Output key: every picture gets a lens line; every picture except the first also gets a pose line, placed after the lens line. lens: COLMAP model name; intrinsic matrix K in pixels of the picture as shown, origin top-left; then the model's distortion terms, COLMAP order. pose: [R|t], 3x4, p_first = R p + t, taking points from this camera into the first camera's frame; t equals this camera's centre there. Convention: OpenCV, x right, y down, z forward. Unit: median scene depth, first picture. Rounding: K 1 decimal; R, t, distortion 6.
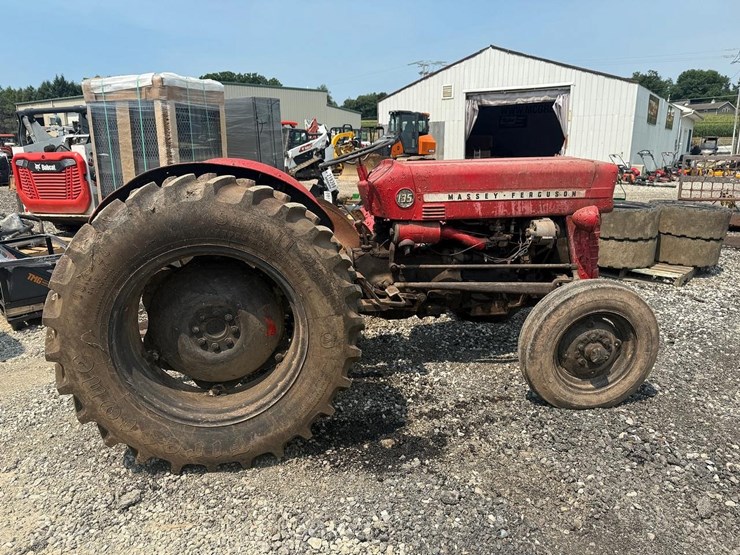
lens RADIAL K [[527.0, 0, 367.5], [0, 527.0, 282.2], [0, 0, 1]] dist [0.036660, -0.051539]
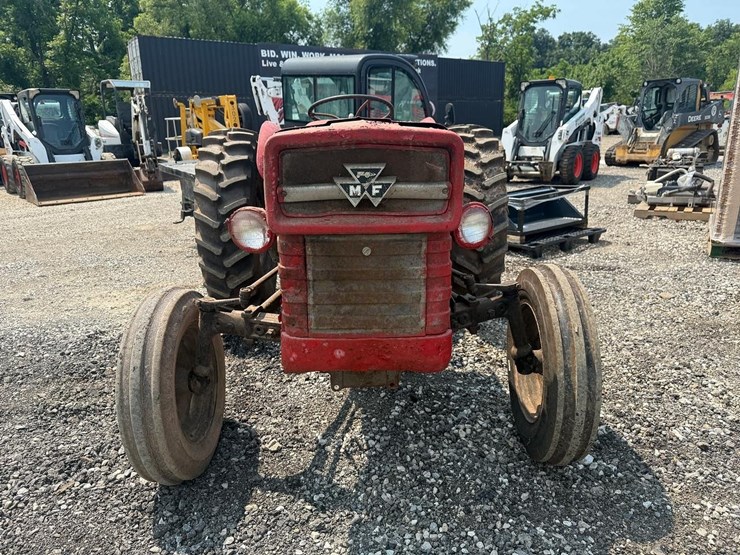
lens RADIAL K [[527.0, 0, 370.8], [0, 527.0, 275.9], [0, 0, 1]] dist [0.036660, -0.051539]
pose [[-0.126006, 0.288433, -0.949173, 0.492363], [-0.220313, 0.924769, 0.310264, -0.142035], [0.967256, 0.248210, -0.052981, 0.598983]]
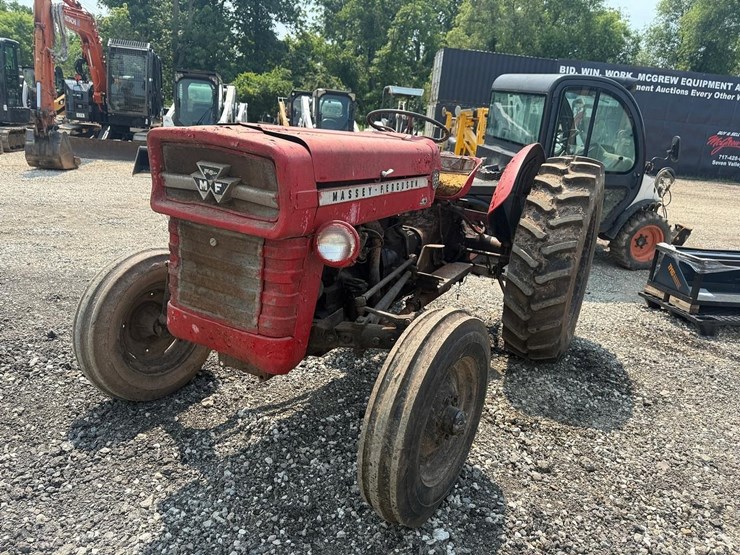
lens RADIAL K [[527.0, 0, 371.7], [0, 527.0, 282.7], [0, 0, 1]] dist [0.036660, -0.051539]
pose [[-0.618412, 0.182413, -0.764390, 0.411057], [-0.266096, 0.866622, 0.422089, -0.198705], [0.739432, 0.464426, -0.487390, 0.799443]]
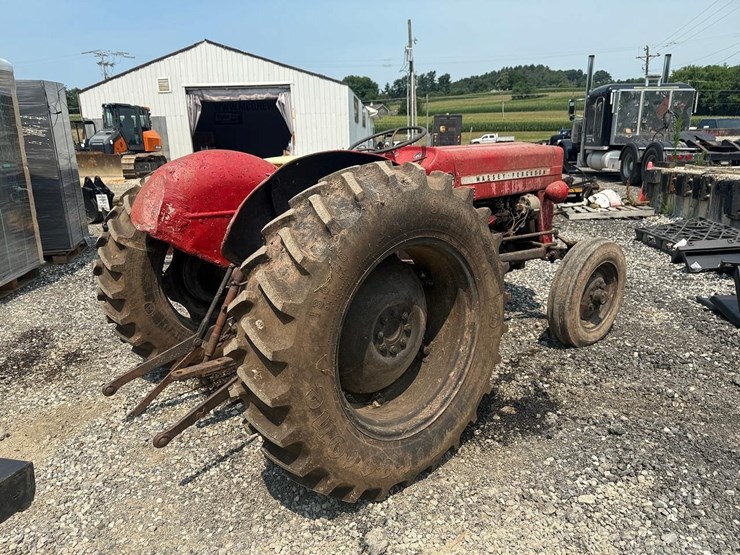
lens RADIAL K [[527.0, 0, 365.7], [0, 527.0, 279.1], [0, 0, 1]] dist [0.036660, -0.051539]
pose [[0.849141, -0.143701, 0.508241, -0.308449], [0.144167, 0.988796, 0.038706, -0.016554], [-0.508109, 0.040405, 0.860345, 0.094375]]
